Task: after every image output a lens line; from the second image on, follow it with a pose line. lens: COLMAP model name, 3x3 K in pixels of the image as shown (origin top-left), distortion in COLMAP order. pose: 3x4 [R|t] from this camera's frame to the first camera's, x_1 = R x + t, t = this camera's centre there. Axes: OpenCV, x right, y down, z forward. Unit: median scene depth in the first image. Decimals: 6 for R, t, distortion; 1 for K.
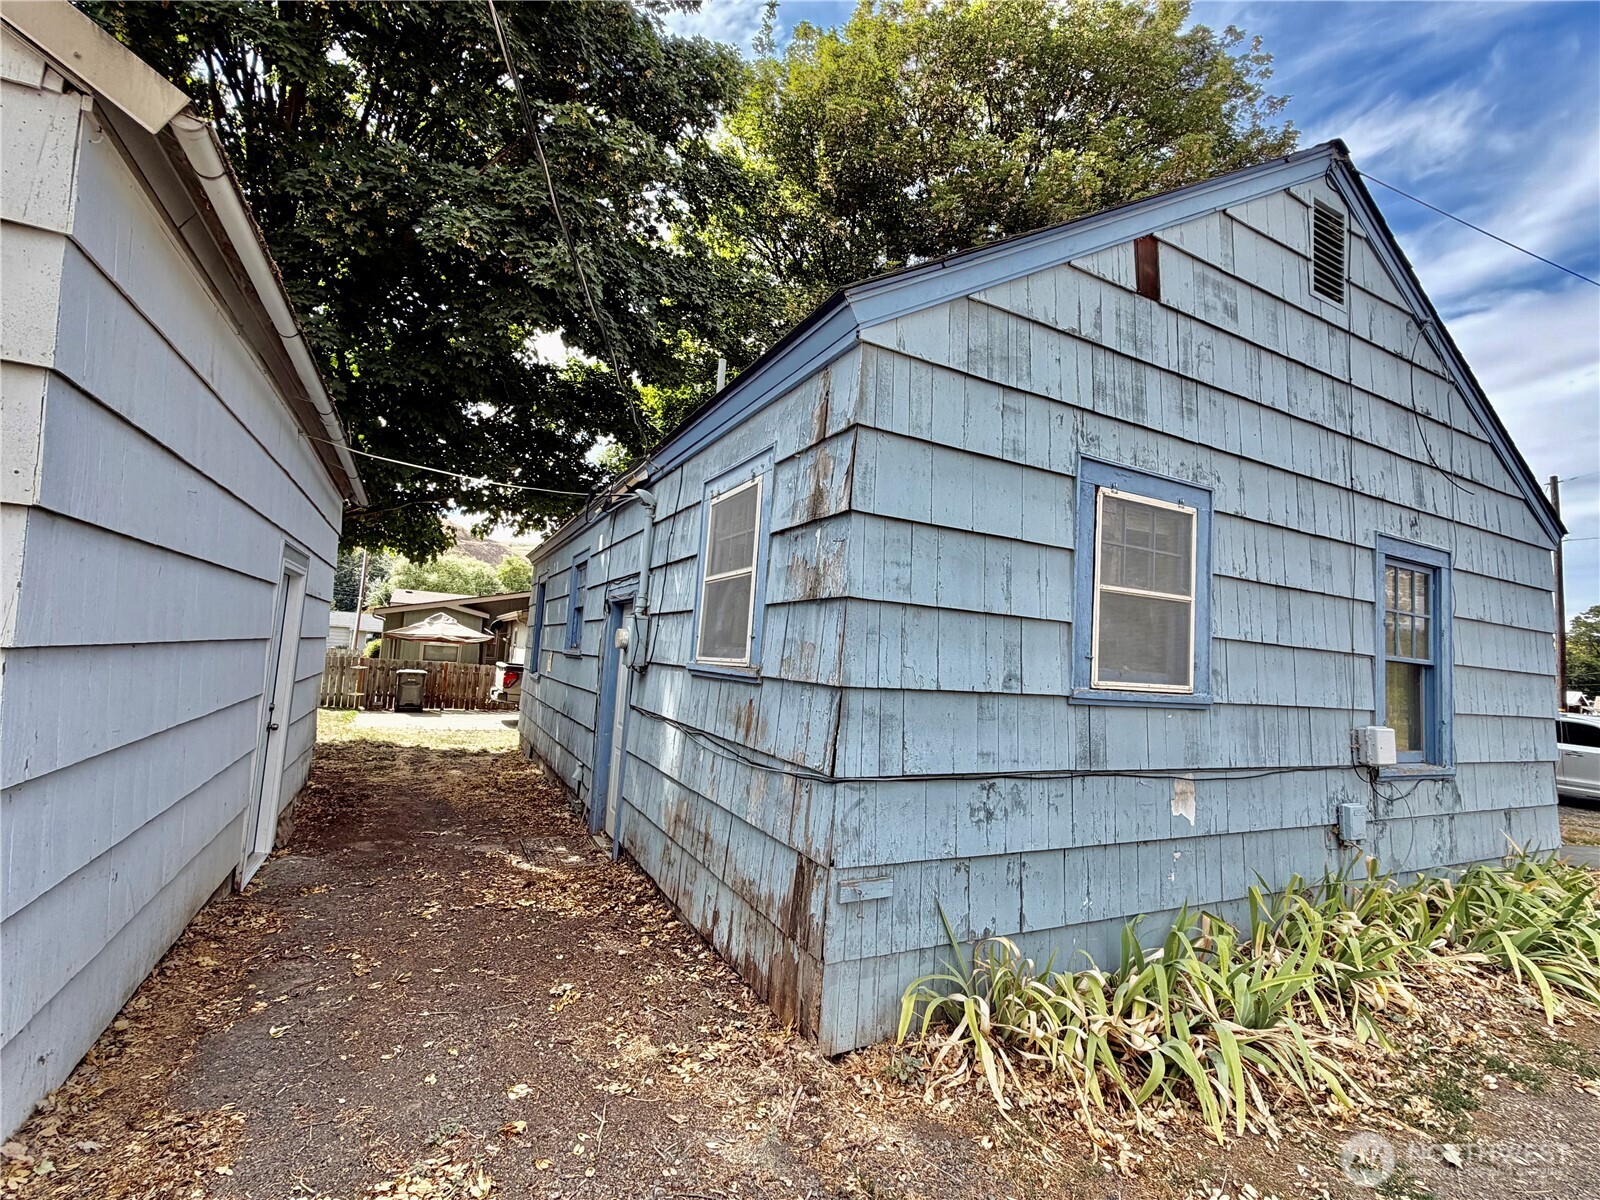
lens RADIAL K [[714.0, 0, 800.2], [0, 714.0, 600.1], [0, 0, 1]] dist [-0.005166, -0.000803]
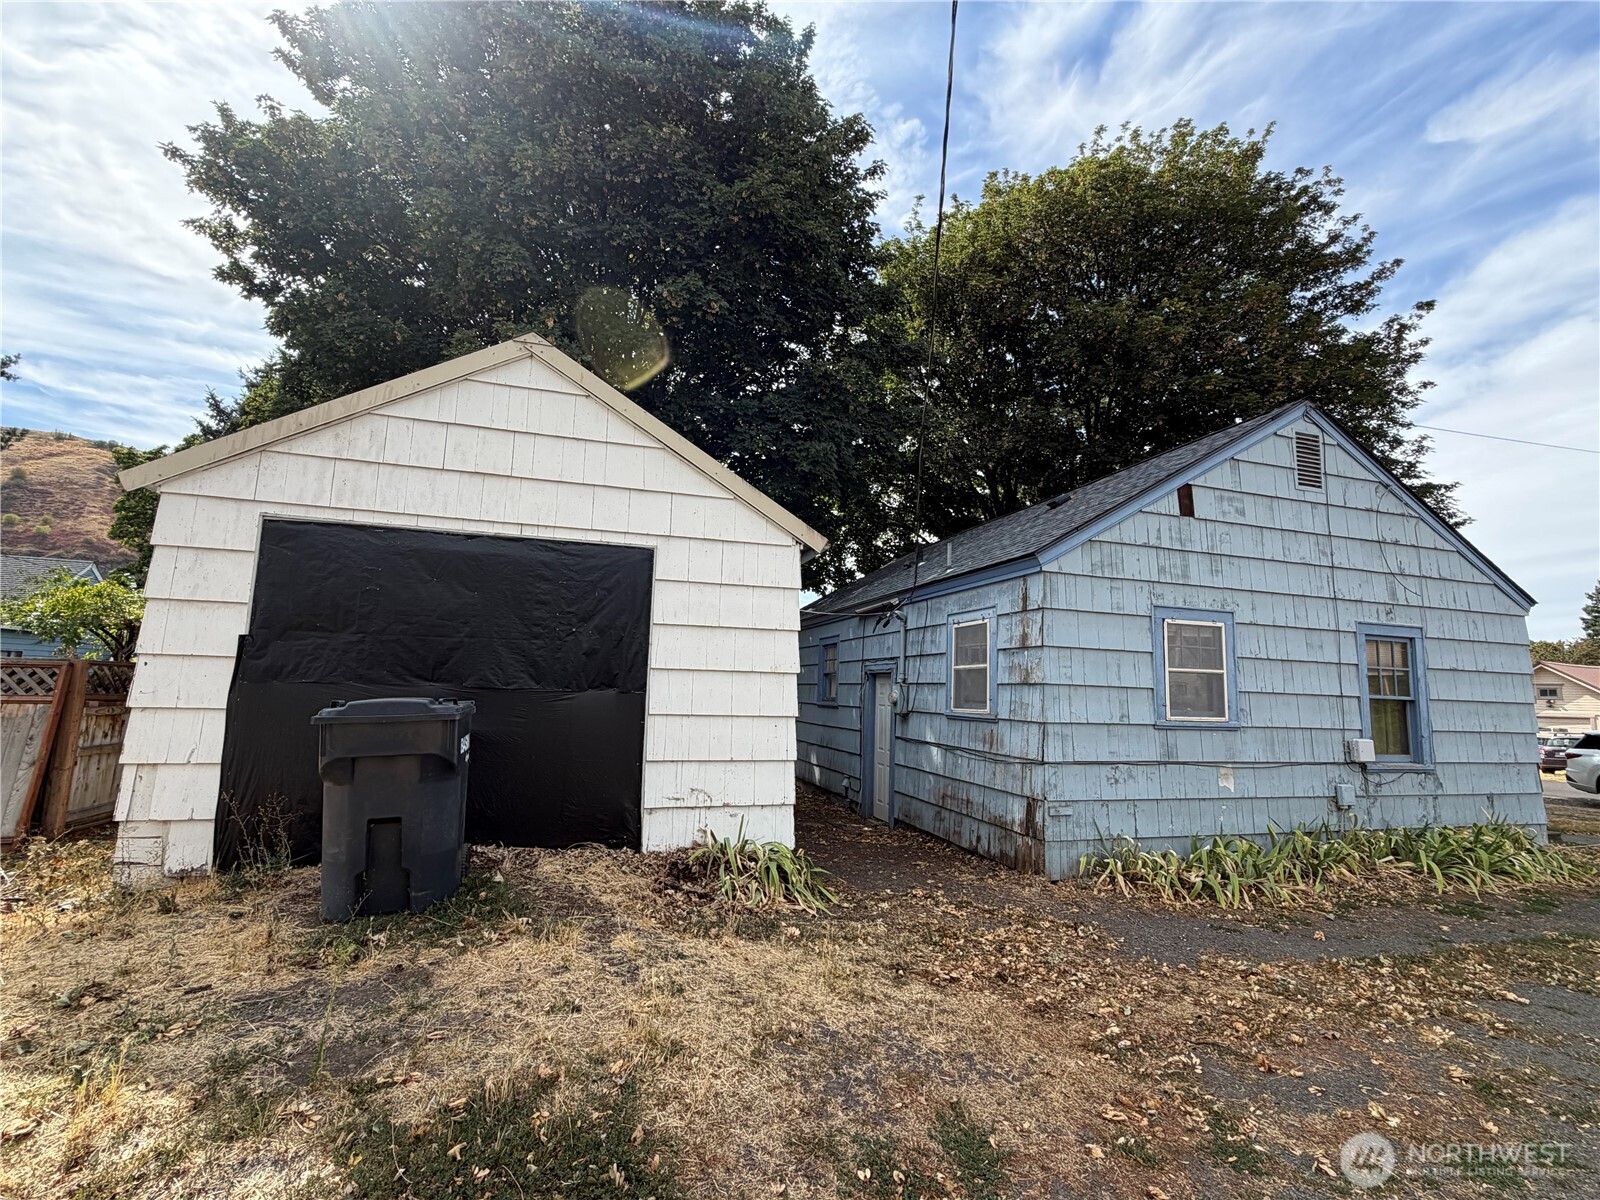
lens RADIAL K [[714.0, 0, 799.1], [0, 714.0, 599.6], [0, 0, 1]] dist [-0.005166, -0.000803]
pose [[0.983811, -0.052584, -0.171320, -0.234818], [0.043165, 0.997368, -0.058249, -0.134649], [0.173932, 0.049911, 0.983492, -1.099512]]
